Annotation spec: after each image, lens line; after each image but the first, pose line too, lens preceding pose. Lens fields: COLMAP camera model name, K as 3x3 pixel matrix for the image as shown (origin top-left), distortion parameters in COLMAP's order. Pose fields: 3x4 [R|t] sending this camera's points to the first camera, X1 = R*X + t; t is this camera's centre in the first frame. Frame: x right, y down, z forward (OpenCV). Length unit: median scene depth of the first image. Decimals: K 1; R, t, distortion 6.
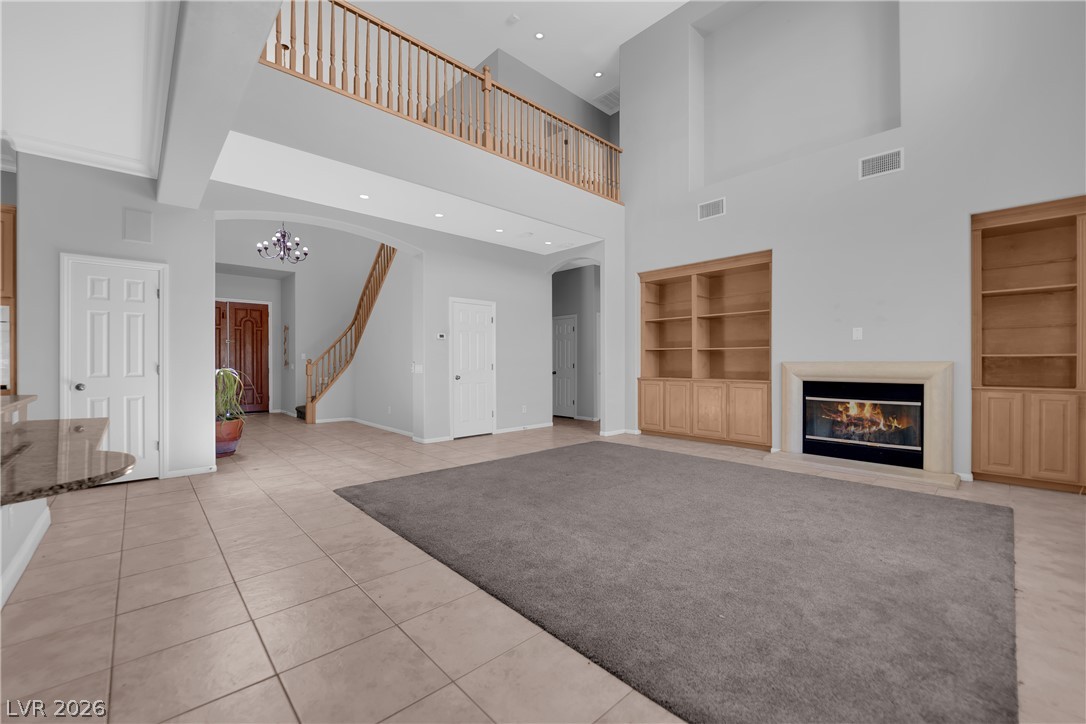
lens RADIAL K [[439.1, 0, 537.7], [0, 439.1, 364.7], [0, 0, 1]] dist [-0.008633, -0.003388]
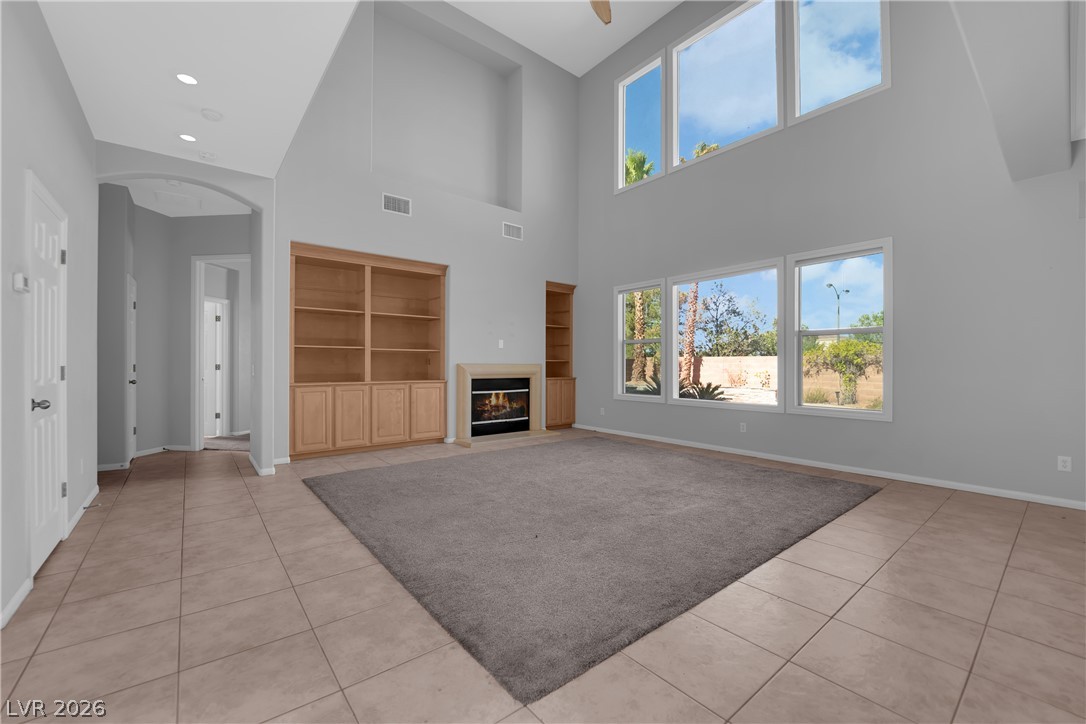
lens RADIAL K [[439.1, 0, 542.1], [0, 439.1, 364.1], [0, 0, 1]] dist [-0.008633, -0.003388]
pose [[0.061440, 0.001718, 0.998109, -0.621391], [0.001073, 0.999998, -0.001787, -0.002727], [-0.998110, 0.001181, 0.061438, 0.713767]]
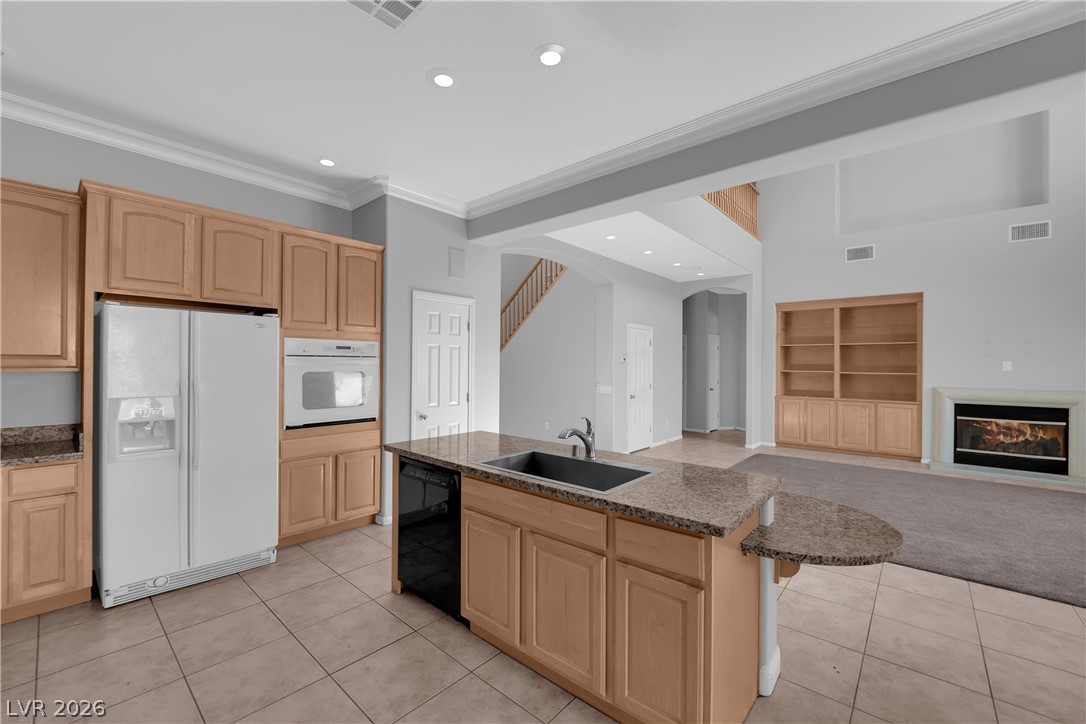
lens RADIAL K [[439.1, 0, 538.3], [0, 439.1, 363.8], [0, 0, 1]] dist [-0.008633, -0.003388]
pose [[0.994498, 0.008596, 0.104398, -0.655639], [-0.007879, 0.999942, -0.007276, -0.053439], [-0.104454, 0.006413, 0.994509, -0.072065]]
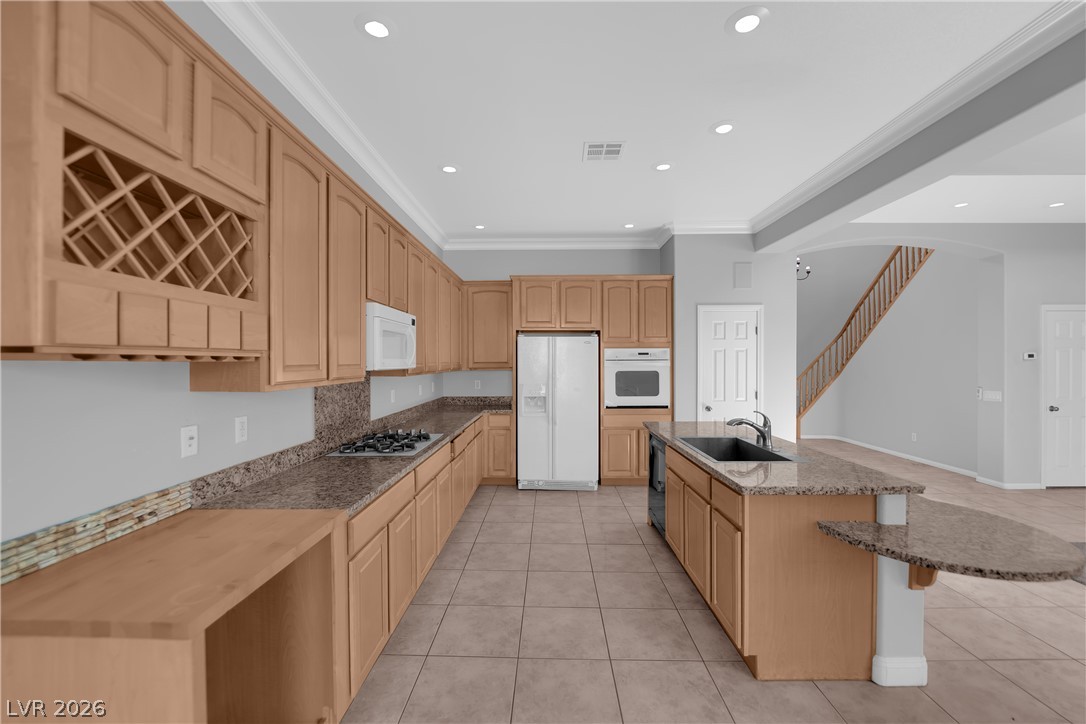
lens RADIAL K [[439.1, 0, 538.8], [0, 439.1, 362.8], [0, 0, 1]] dist [-0.008633, -0.003388]
pose [[0.719029, 0.003145, -0.694973, -0.380411], [-0.001946, 0.999995, 0.002512, -0.063579], [0.694978, -0.000454, 0.719031, -0.209532]]
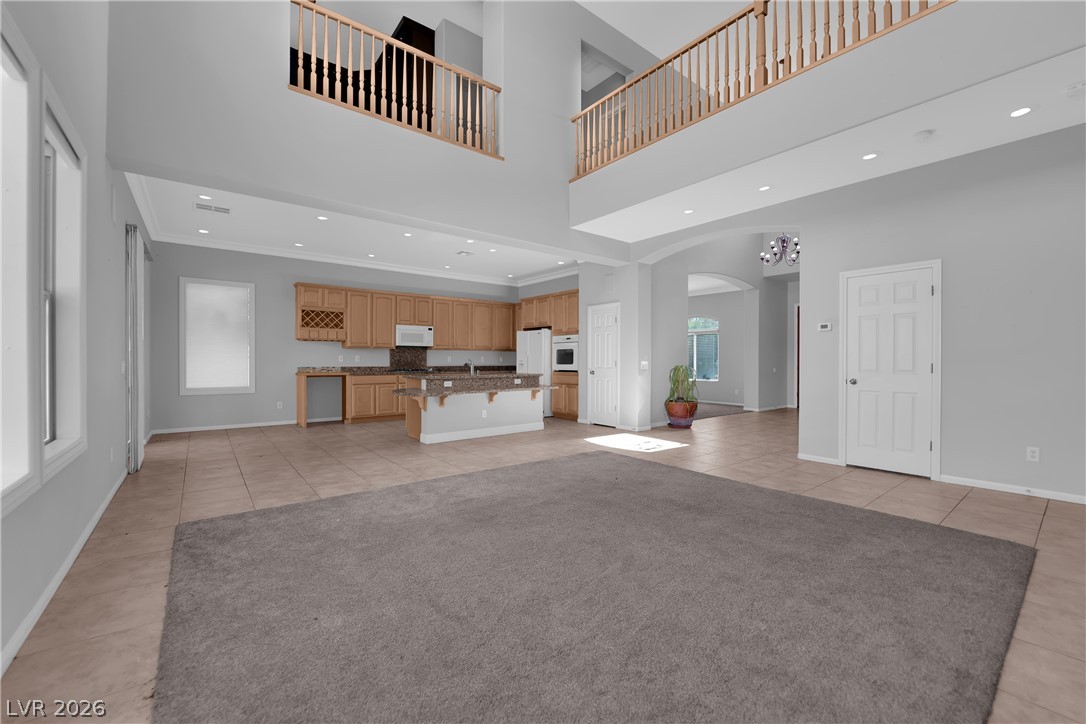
lens RADIAL K [[439.1, 0, 537.9], [0, 439.1, 362.6], [0, 0, 1]] dist [-0.008633, -0.003388]
pose [[-0.082571, 0.005779, -0.996568, 0.714811], [-0.006005, 0.999962, 0.006296, -0.003642], [0.996567, 0.006505, -0.082533, 0.675790]]
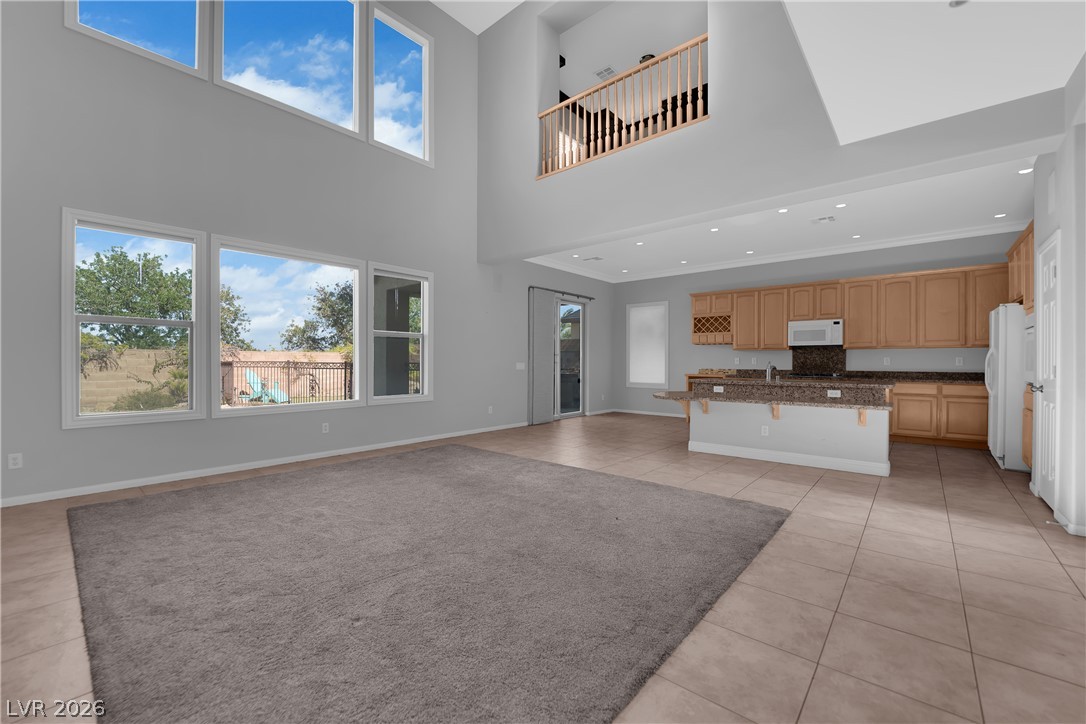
lens RADIAL K [[439.1, 0, 538.5], [0, 439.1, 364.0], [0, 0, 1]] dist [-0.008633, -0.003388]
pose [[-0.993990, -0.000602, -0.109465, 0.090930], [-0.001524, 0.999964, 0.008338, -0.005349], [0.109456, 0.008454, -0.993956, 1.331906]]
